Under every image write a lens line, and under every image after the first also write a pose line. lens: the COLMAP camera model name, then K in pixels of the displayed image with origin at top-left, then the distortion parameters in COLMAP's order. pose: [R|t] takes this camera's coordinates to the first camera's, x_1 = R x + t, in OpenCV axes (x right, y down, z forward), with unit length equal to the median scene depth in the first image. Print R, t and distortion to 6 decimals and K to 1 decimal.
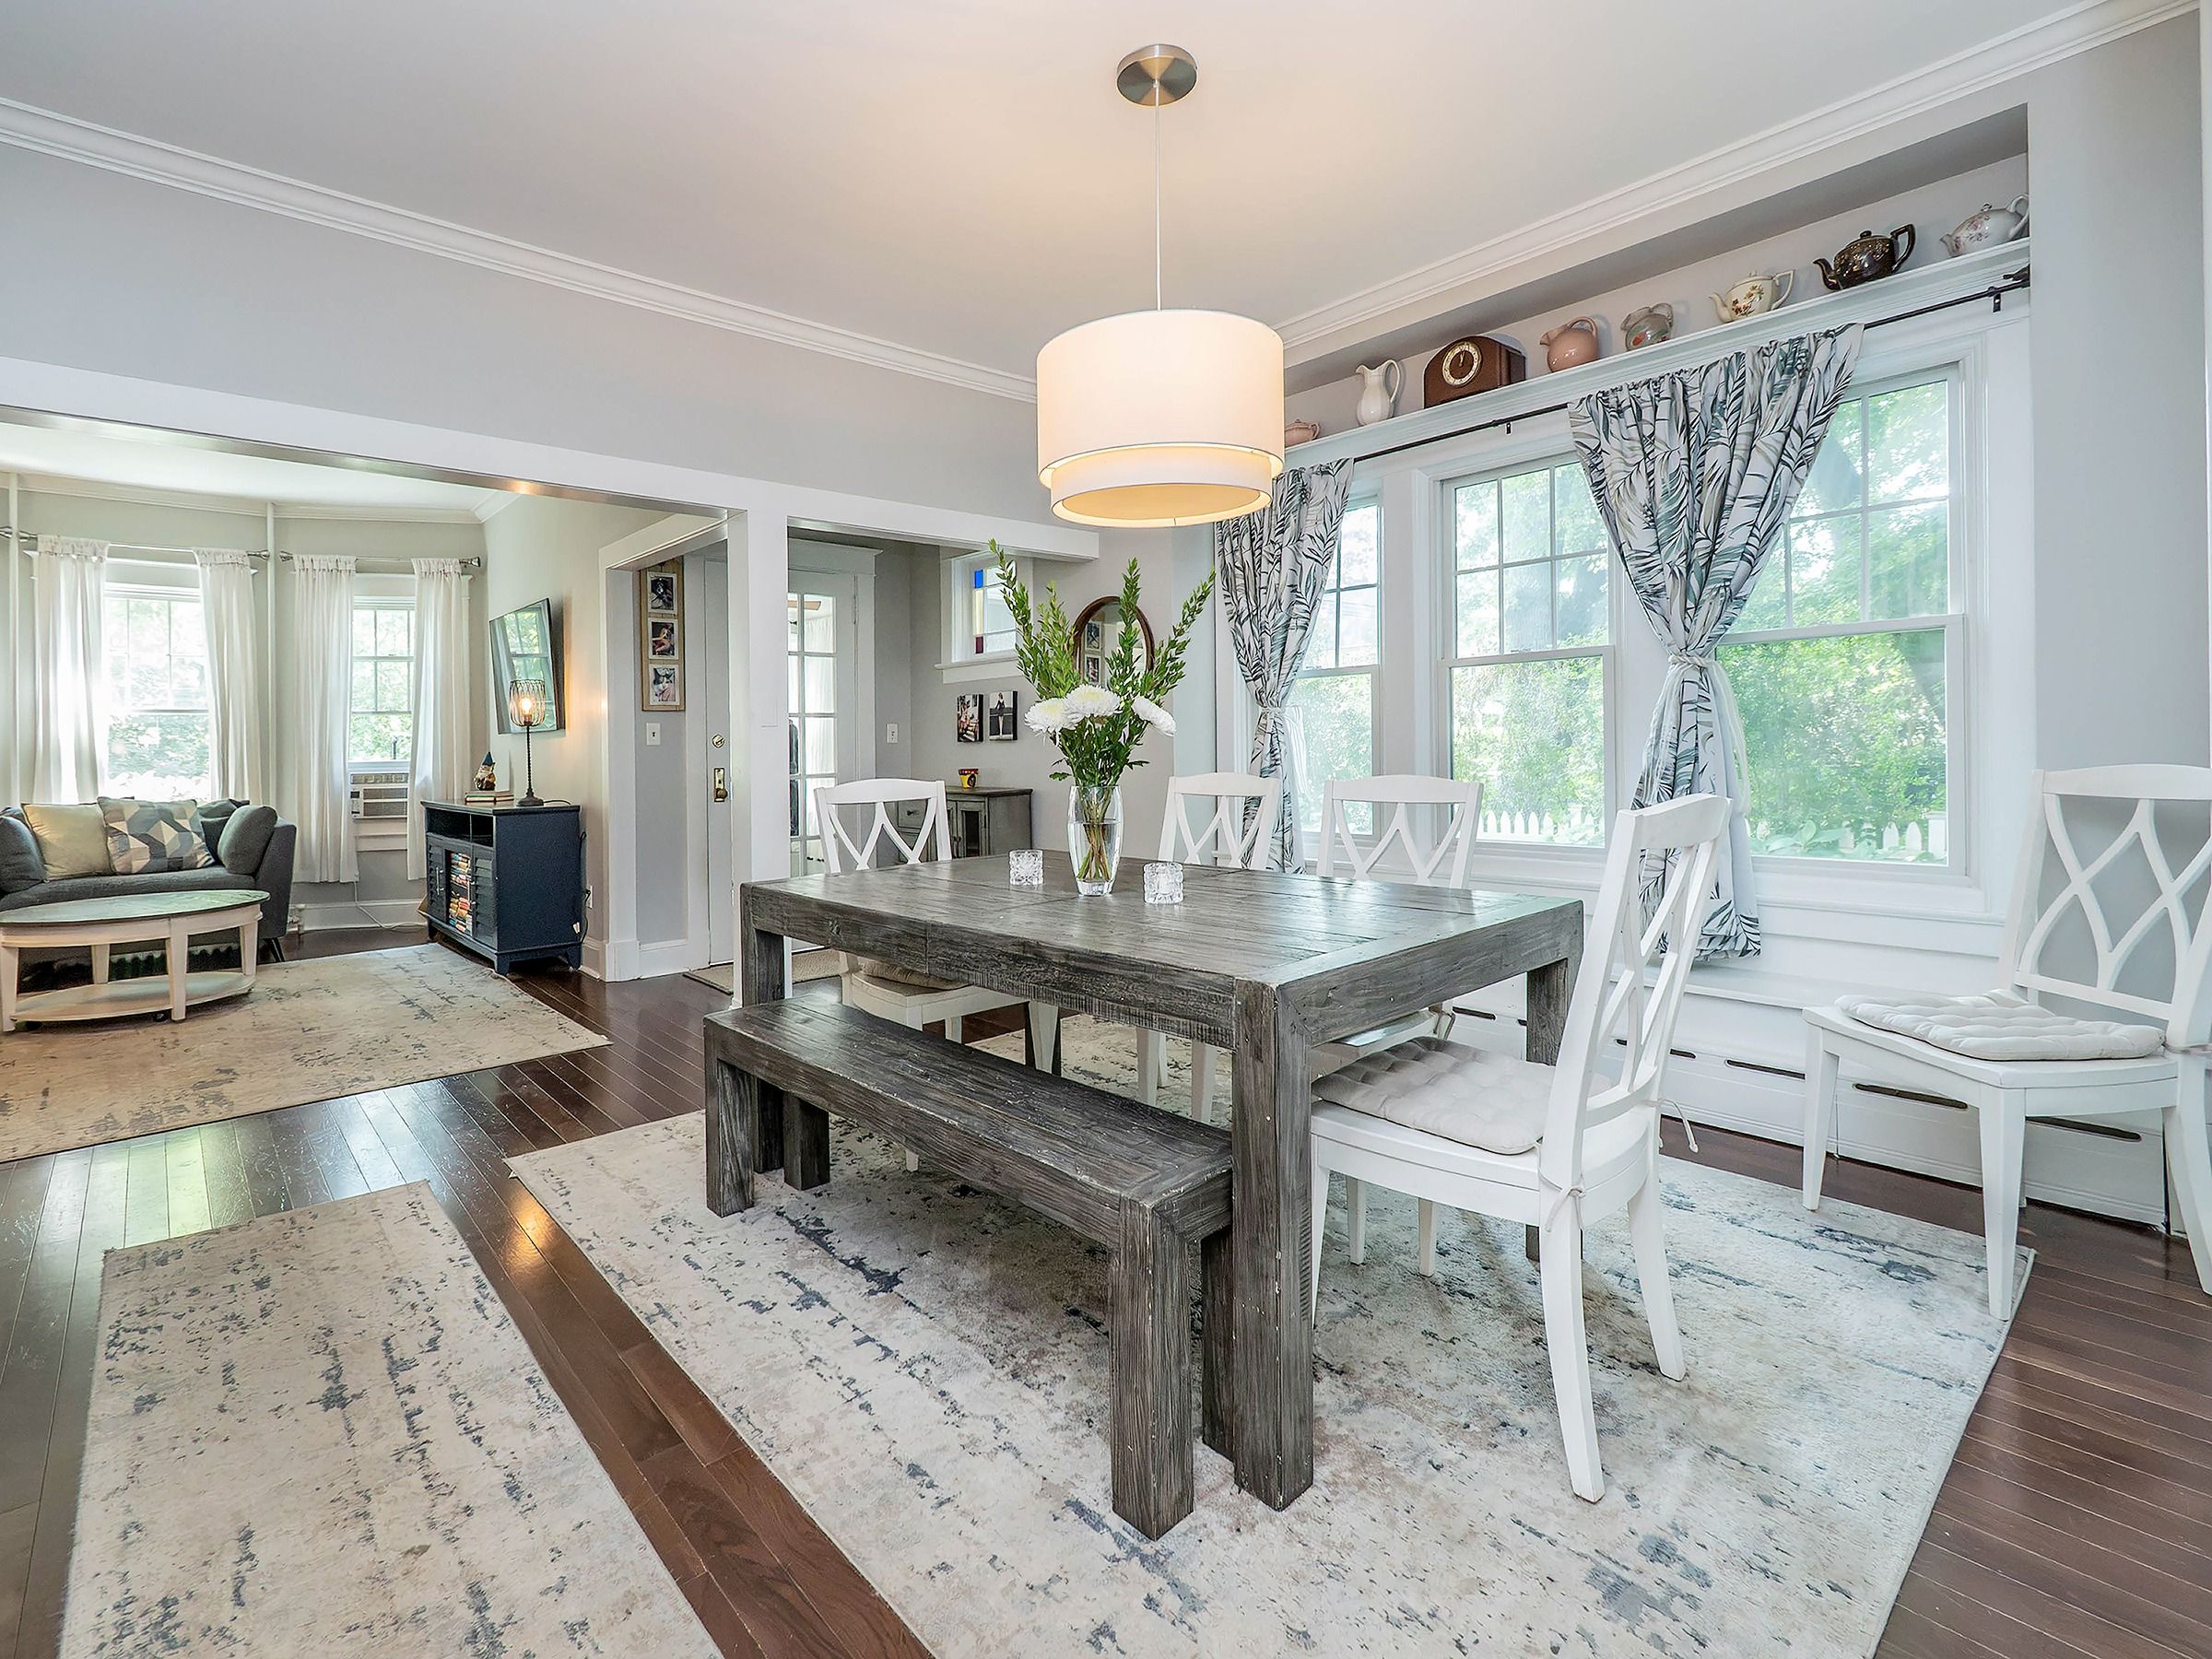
lens RADIAL K [[1098.2, 0, 1036.7], [0, 1098.2, 825.4], [0, 0, 1]] dist [0.019556, -0.006695]
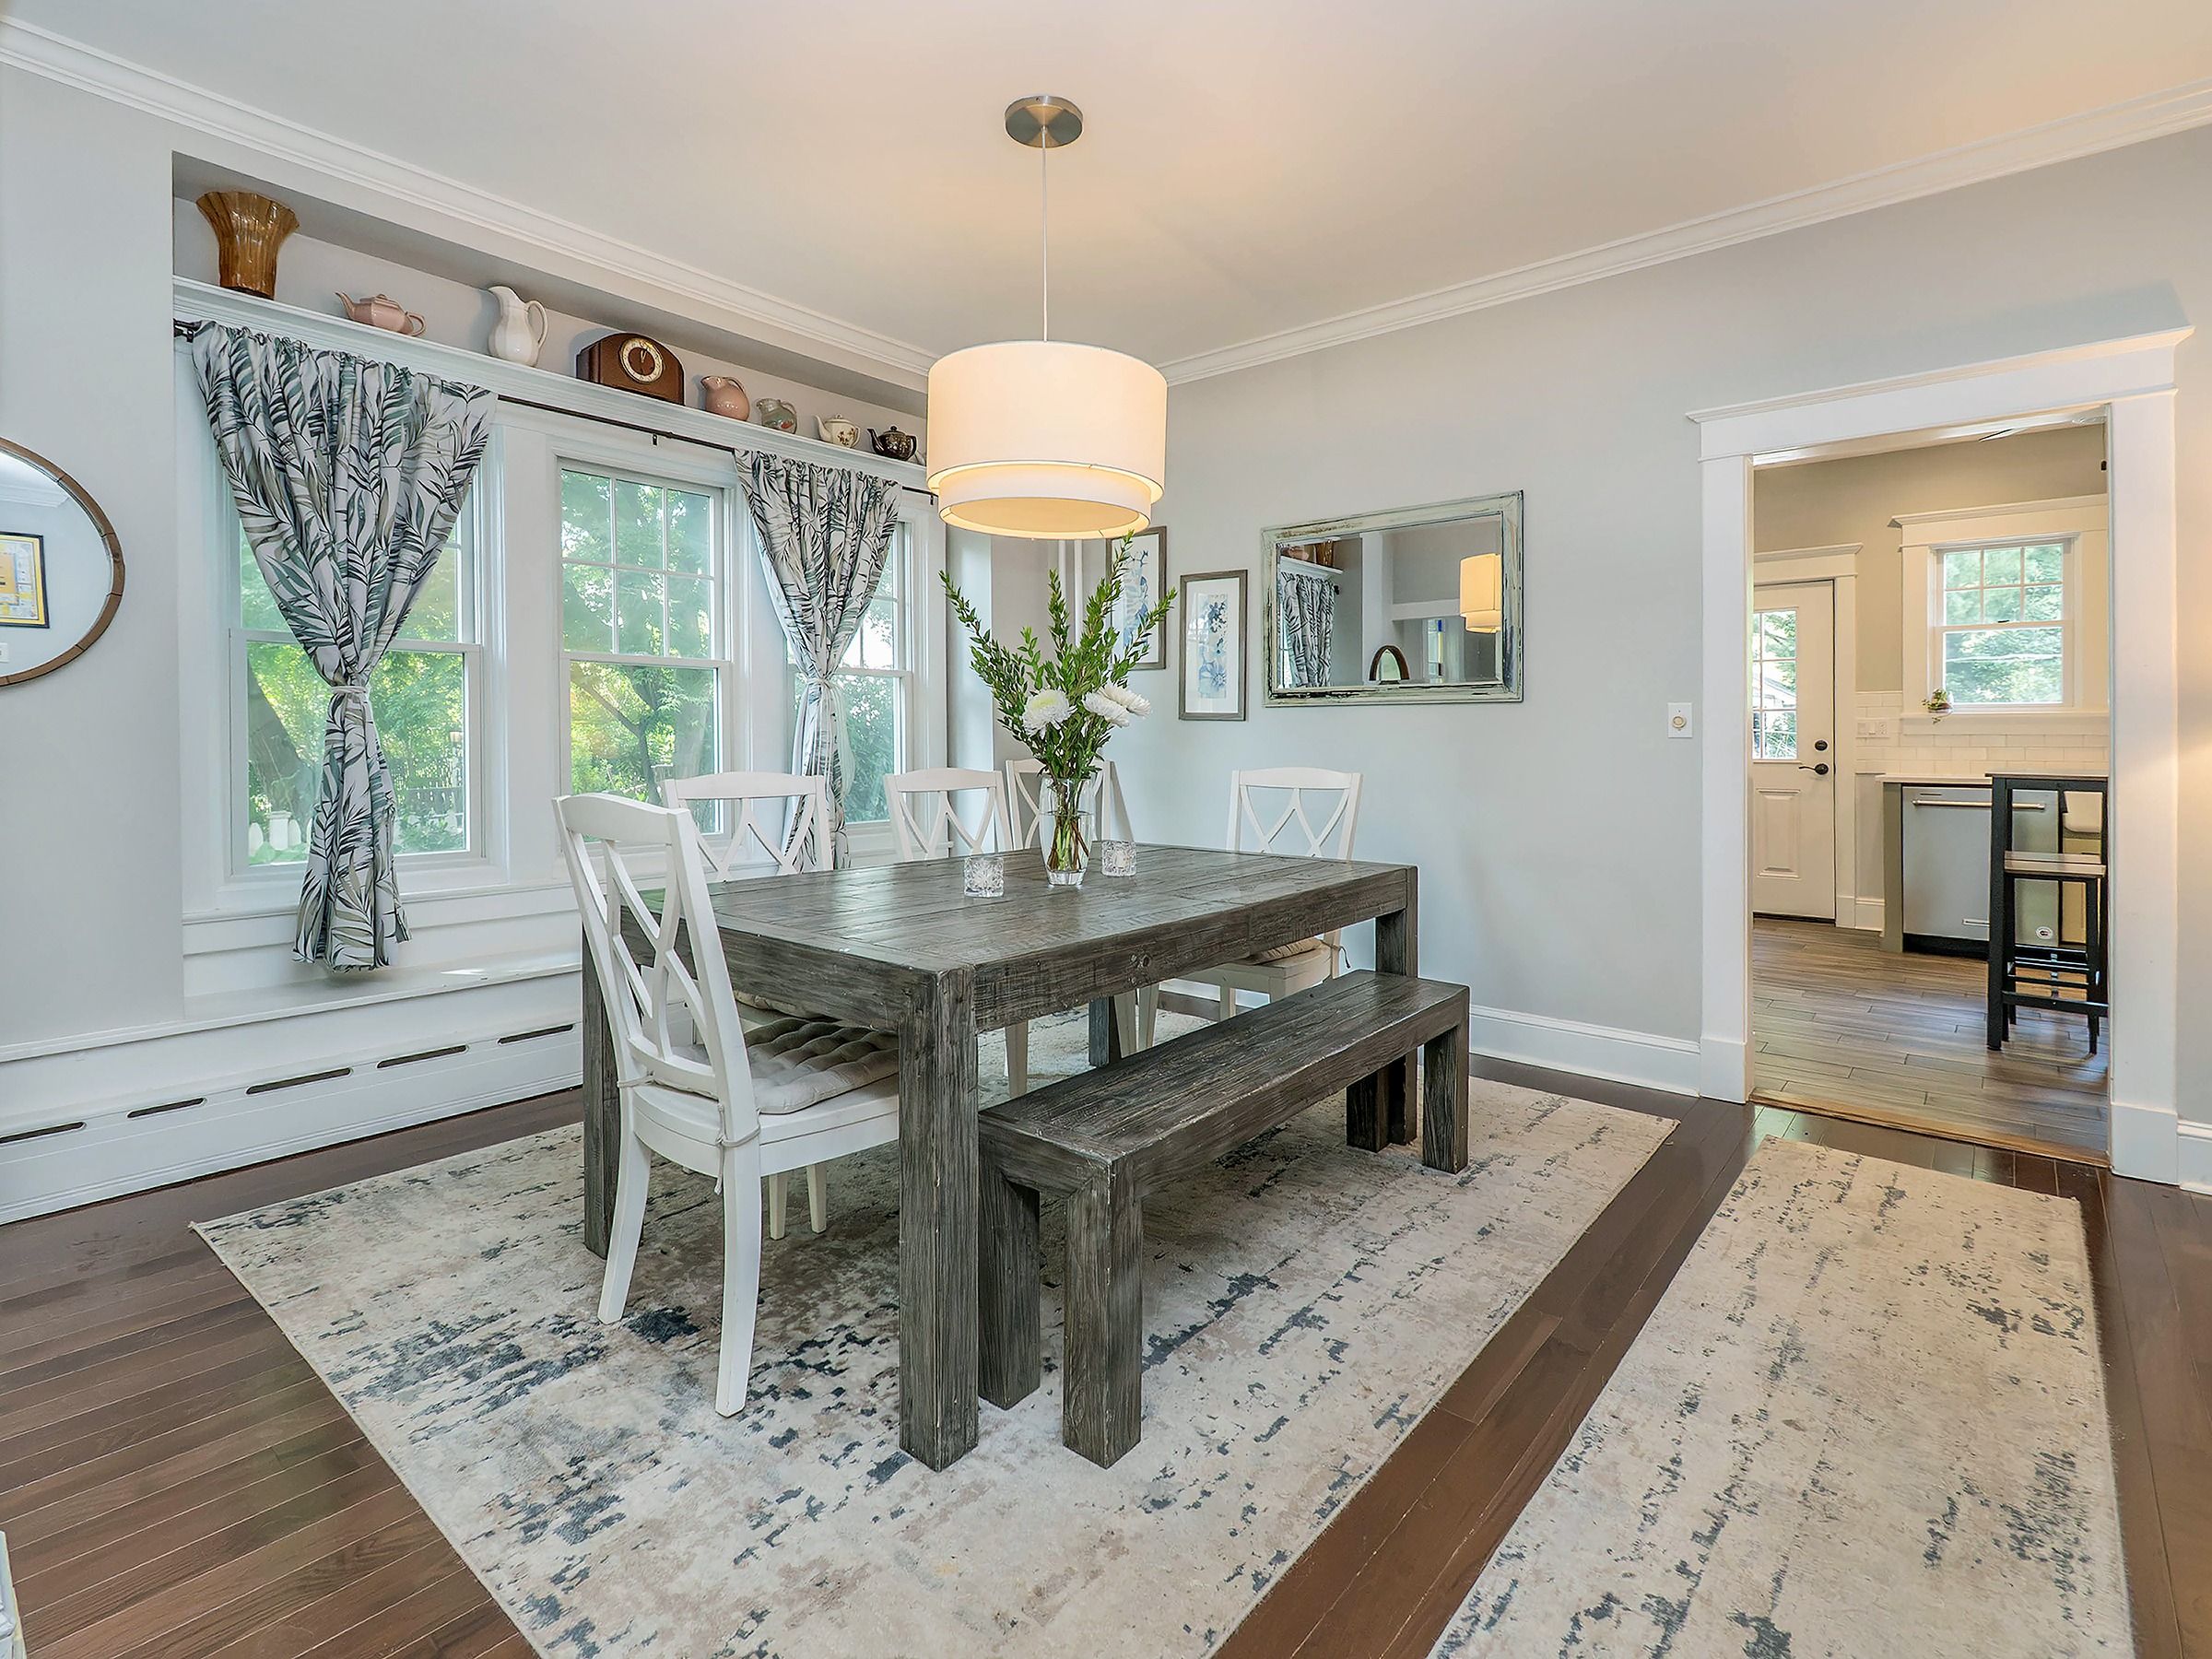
lens RADIAL K [[1098.2, 0, 1036.7], [0, 1098.2, 825.4], [0, 0, 1]] dist [0.019556, -0.006695]
pose [[-0.172158, -0.059608, 0.983264, -1.106916], [0.071334, 0.994792, 0.072797, -0.080488], [-0.982483, 0.082673, -0.167010, 1.392818]]
